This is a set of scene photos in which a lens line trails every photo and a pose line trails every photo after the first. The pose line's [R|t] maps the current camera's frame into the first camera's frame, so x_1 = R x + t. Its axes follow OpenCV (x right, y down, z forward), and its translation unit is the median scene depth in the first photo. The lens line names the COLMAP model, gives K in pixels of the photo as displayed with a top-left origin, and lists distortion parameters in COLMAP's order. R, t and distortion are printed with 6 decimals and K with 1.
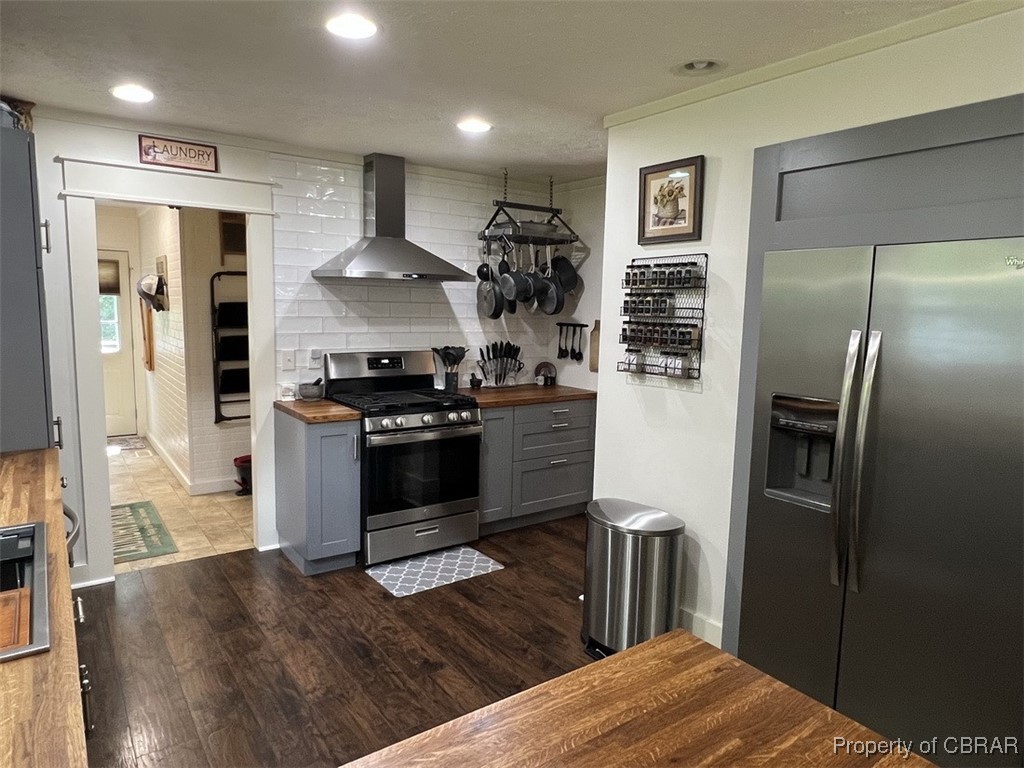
lens RADIAL K [[647.4, 0, 511.3], [0, 647.4, 386.1], [0, 0, 1]] dist [-0.004971, -0.004349]
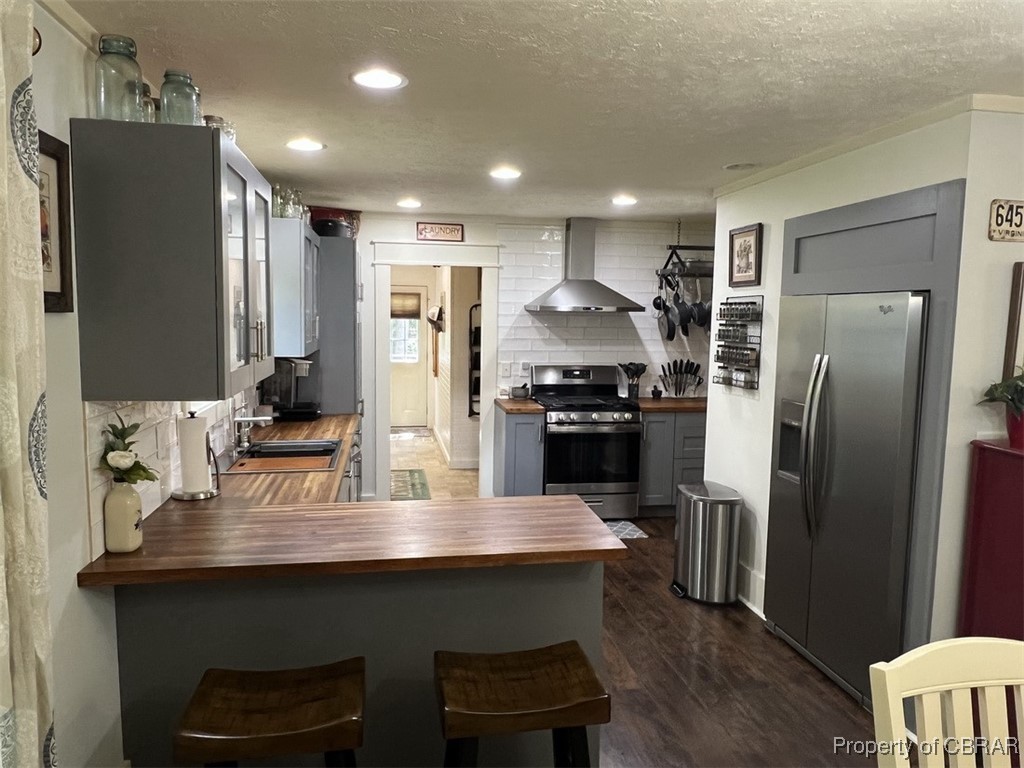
lens RADIAL K [[687.8, 0, 511.9], [0, 687.8, 382.4], [0, 0, 1]] dist [0.004898, -0.000720]
pose [[0.904075, 0.033729, -0.426041, 0.298247], [-0.048771, 0.998511, -0.024445, 0.022679], [0.424582, 0.042879, 0.904374, -0.330878]]
